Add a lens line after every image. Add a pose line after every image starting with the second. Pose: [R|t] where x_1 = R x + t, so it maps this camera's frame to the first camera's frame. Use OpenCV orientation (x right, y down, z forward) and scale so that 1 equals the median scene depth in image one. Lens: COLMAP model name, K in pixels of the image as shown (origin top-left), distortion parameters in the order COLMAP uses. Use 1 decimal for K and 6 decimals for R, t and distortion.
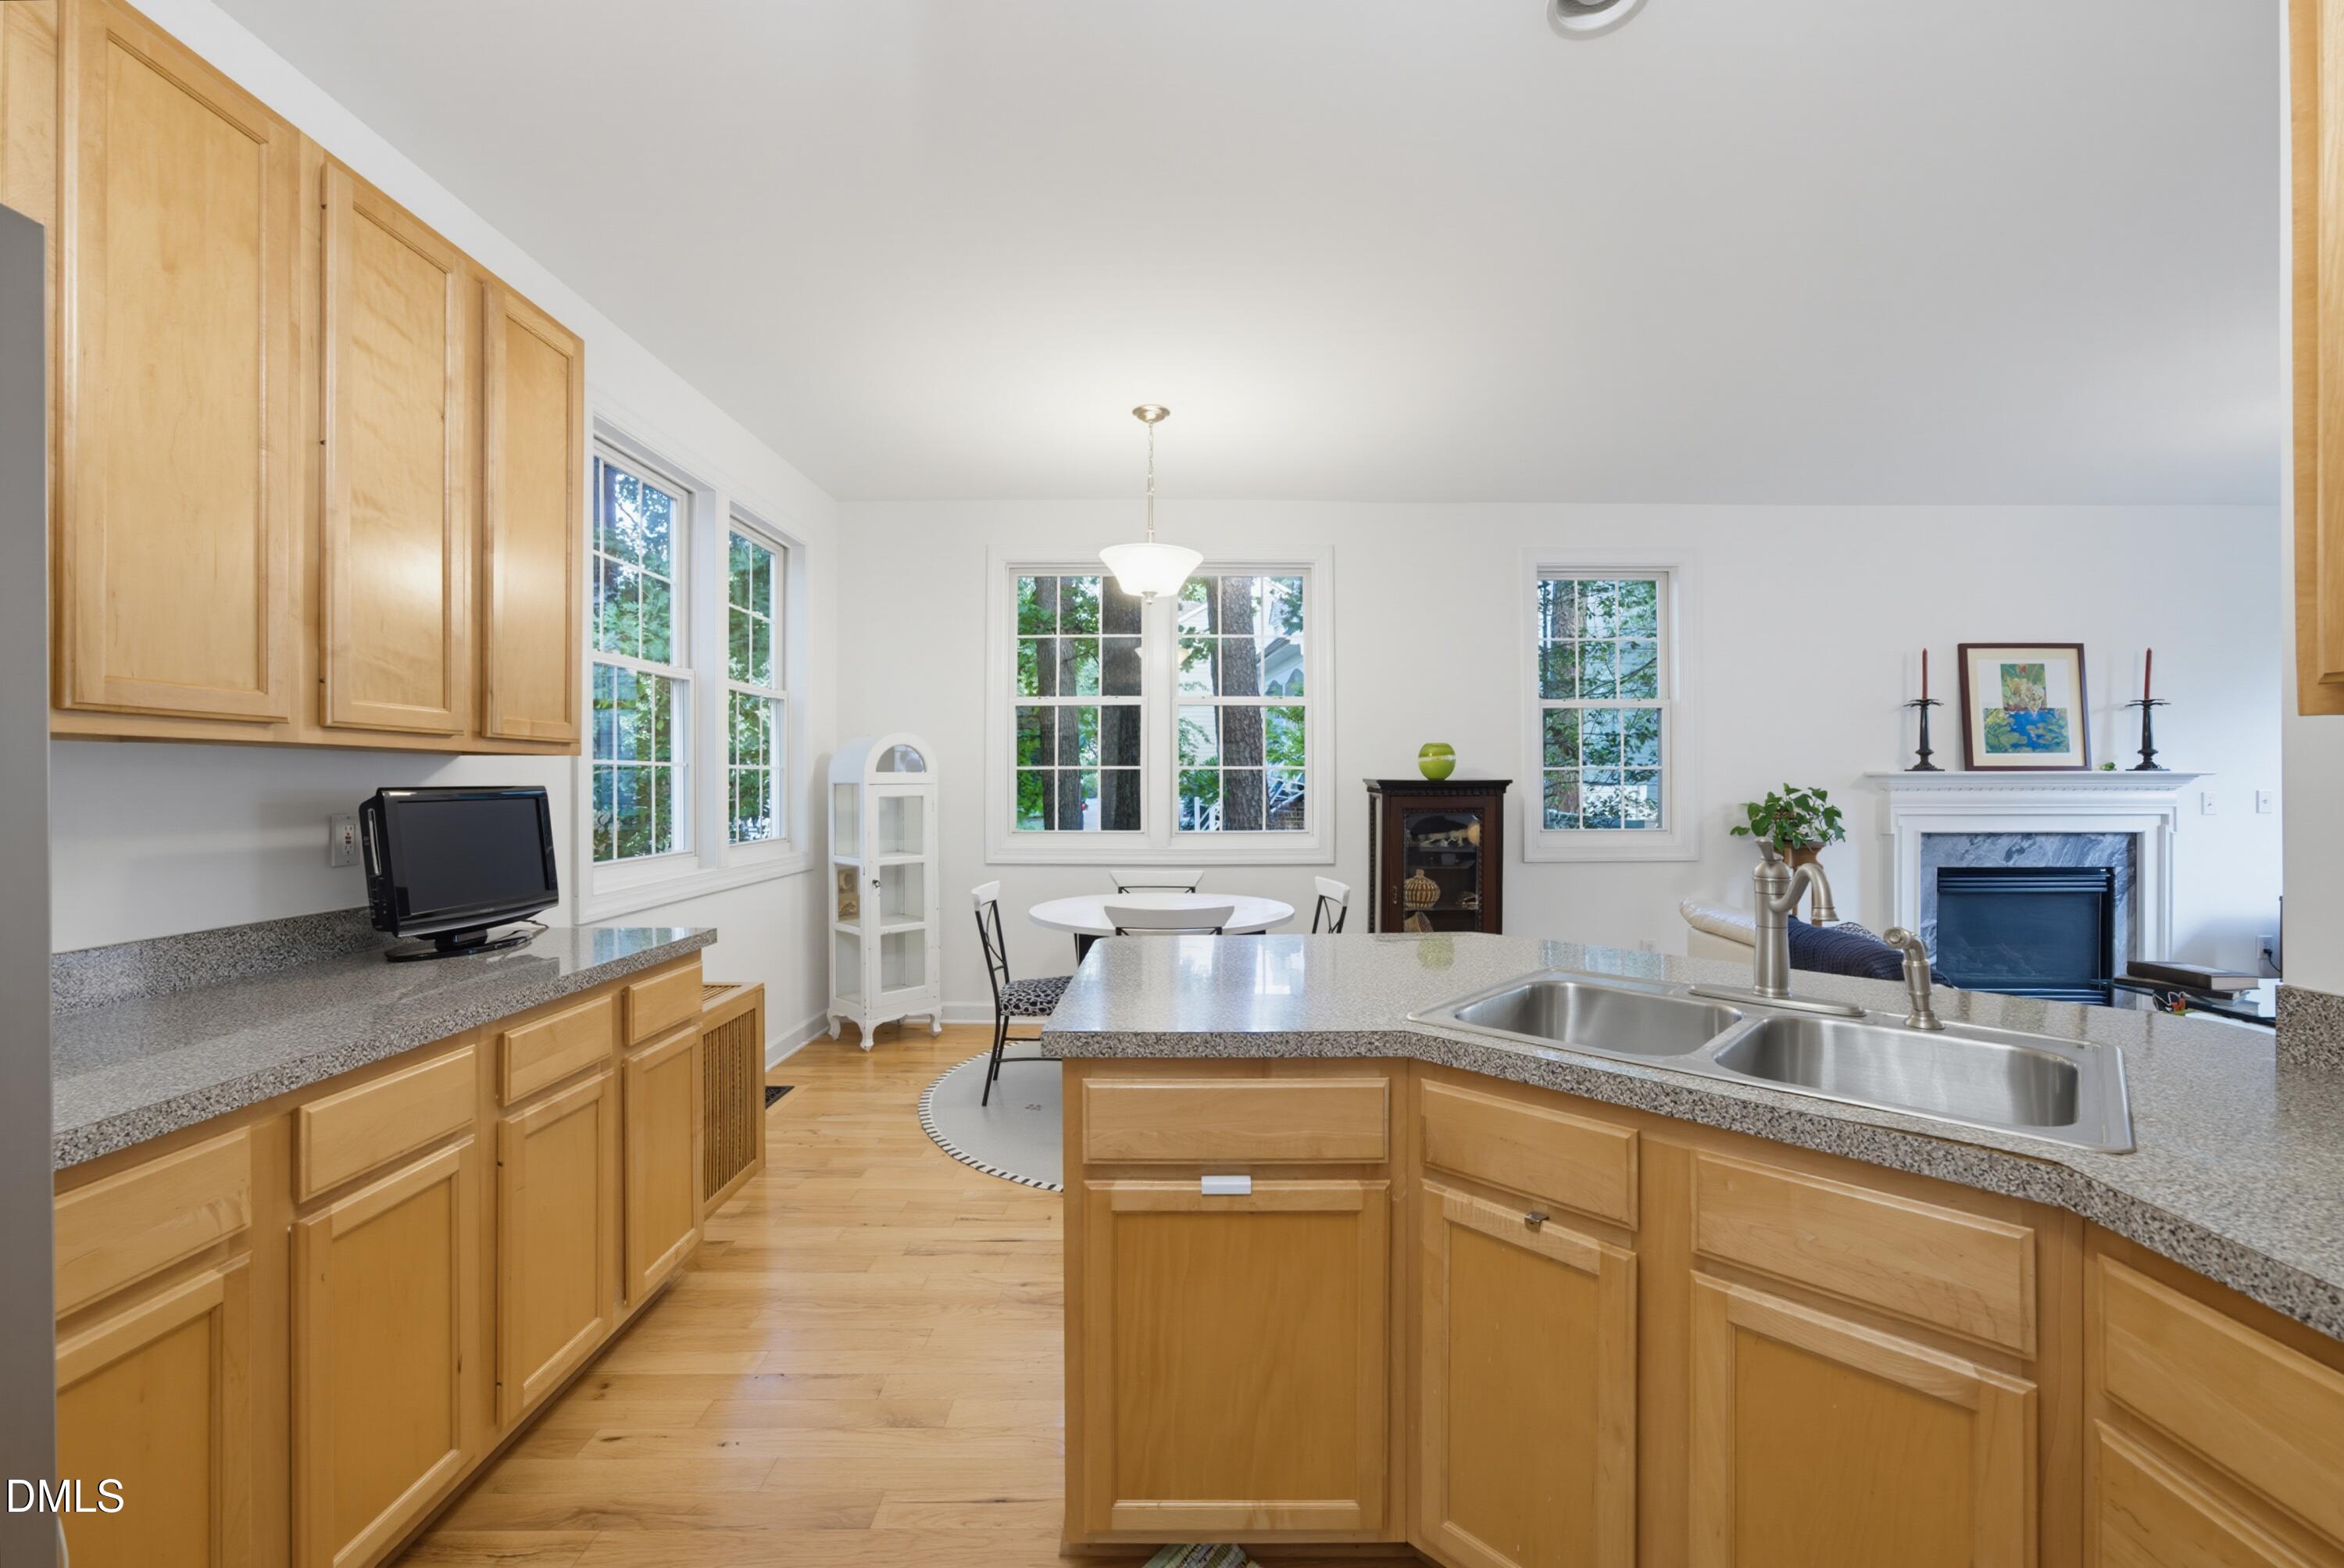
lens RADIAL K [[933.9, 0, 1191.1], [0, 933.9, 779.2], [0, 0, 1]] dist [-0.001843, 0.006800]
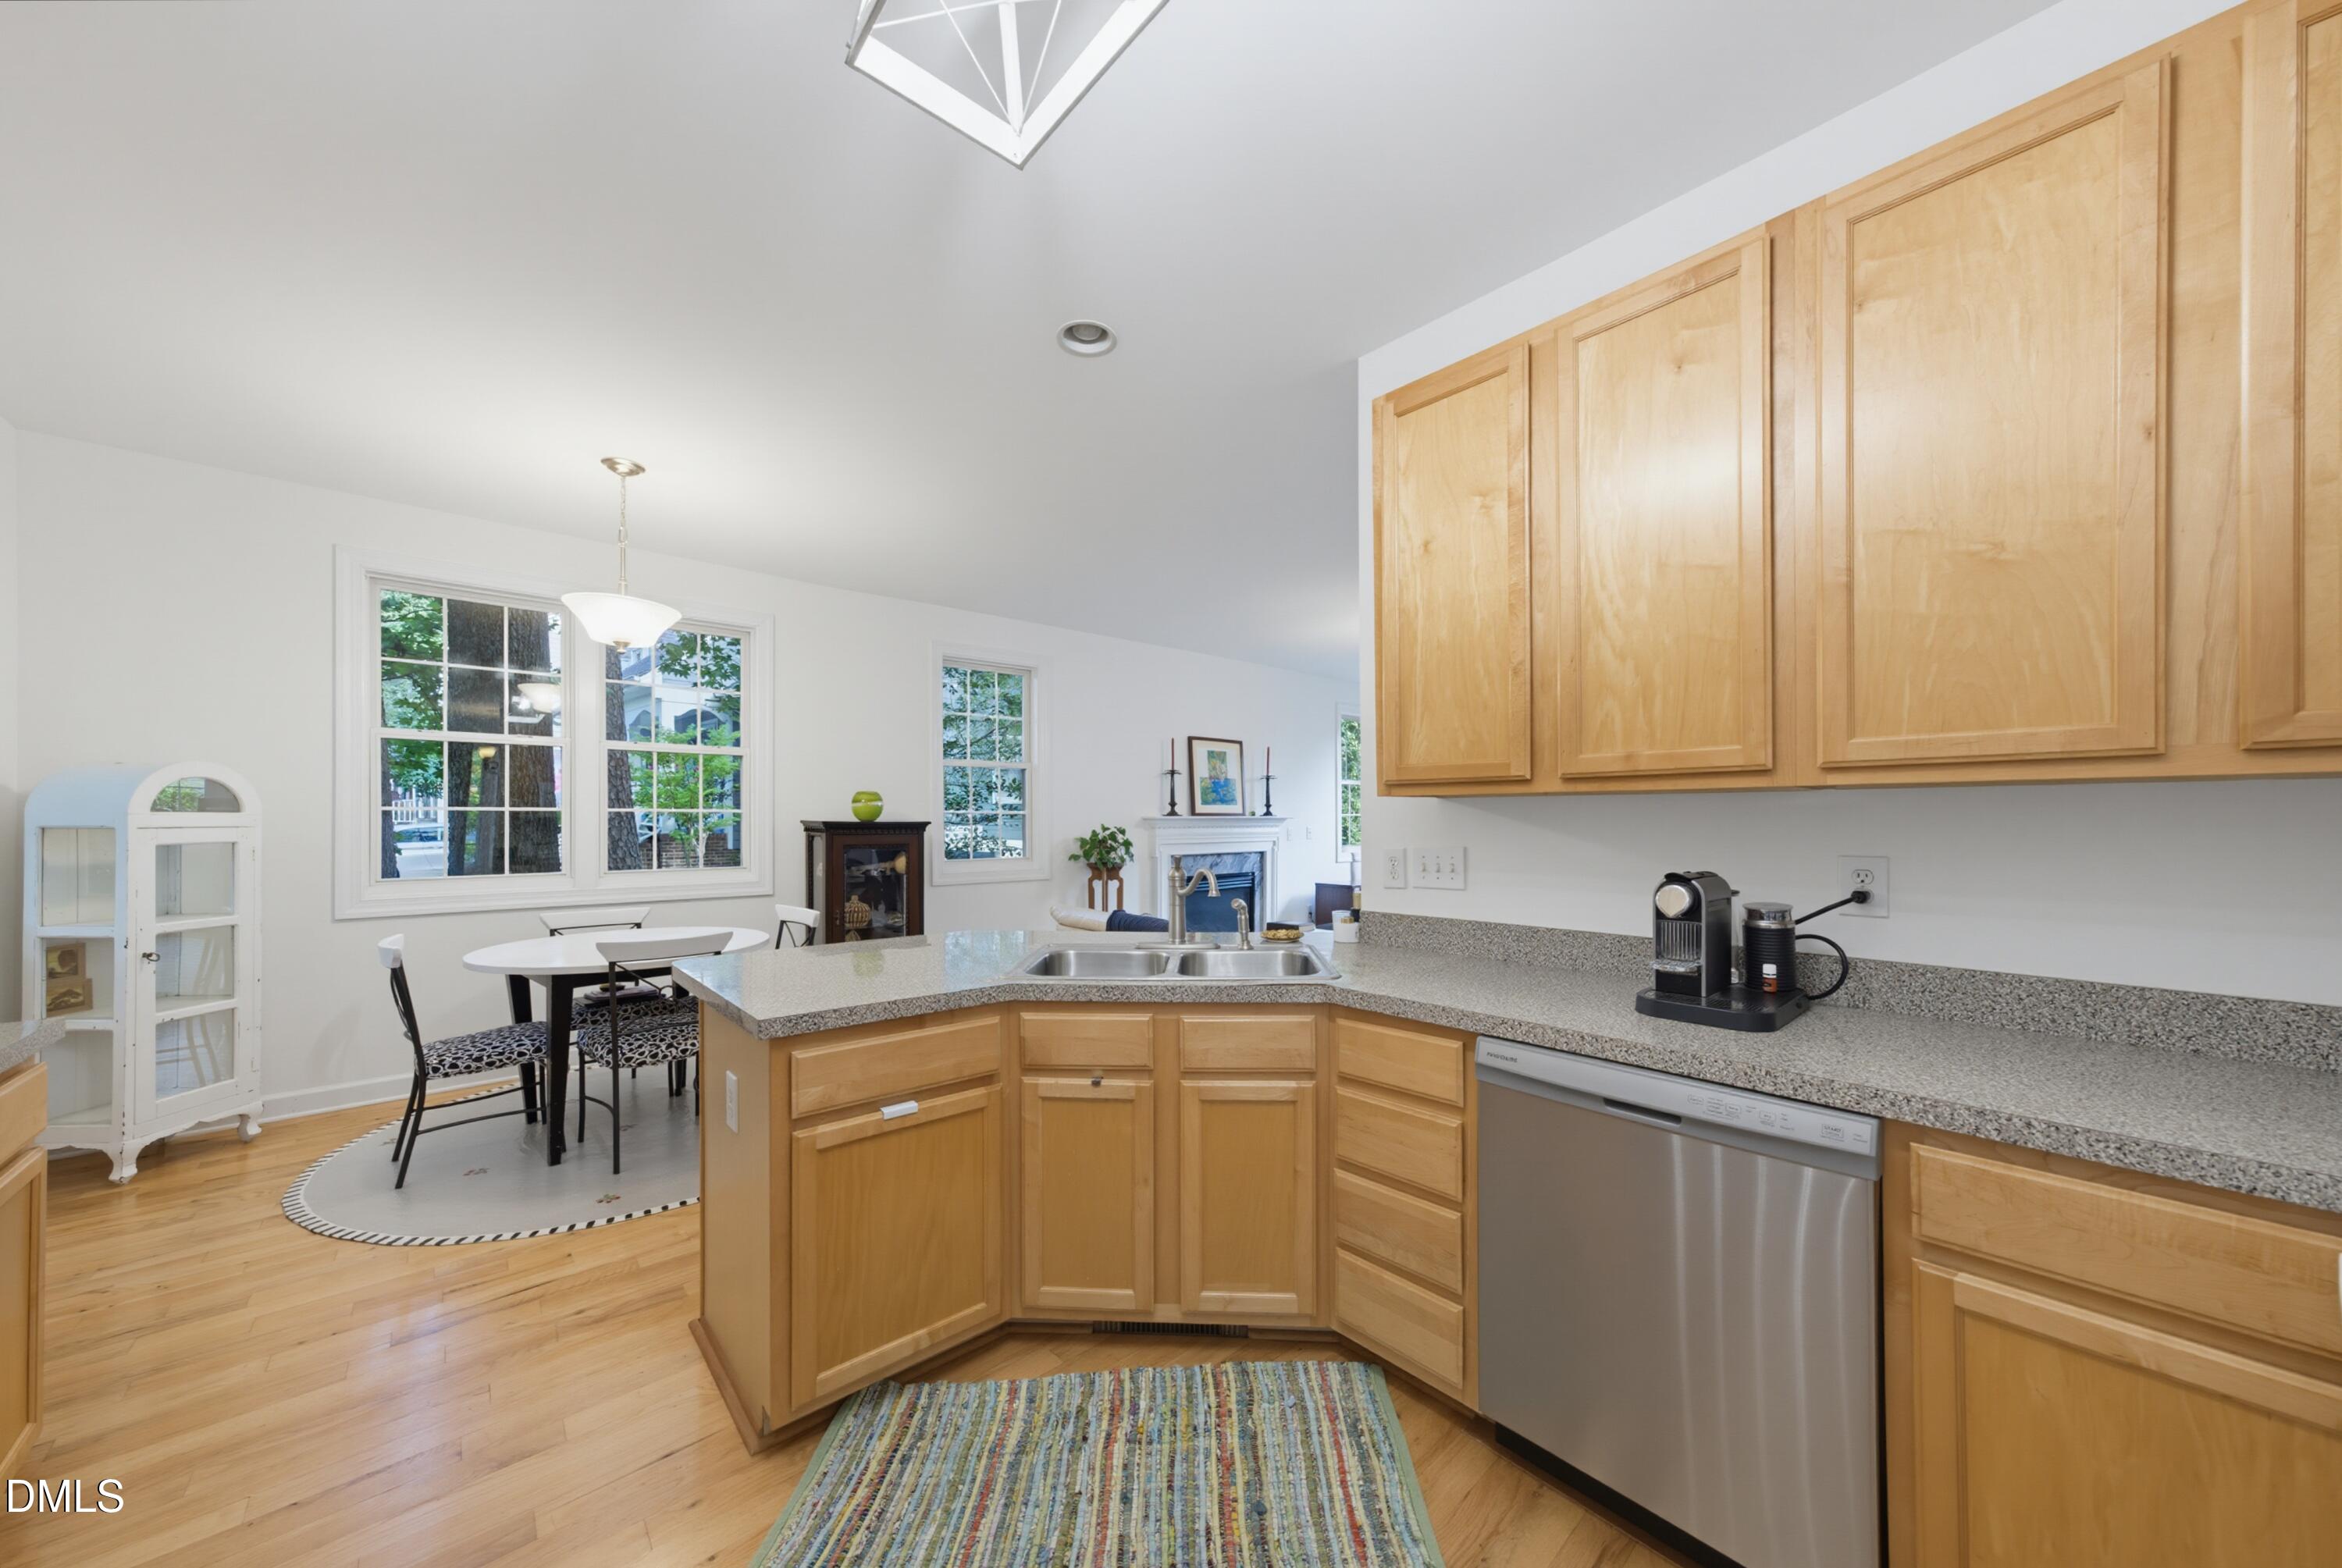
lens RADIAL K [[823.7, 0, 1165.9], [0, 823.7, 819.8], [0, 0, 1]] dist [-0.000584, 0.000125]
pose [[0.764267, -0.000336, 0.644899, -0.128724], [0.002044, 0.999996, -0.001901, 0.000567], [-0.644896, 0.002771, 0.764265, -0.058039]]
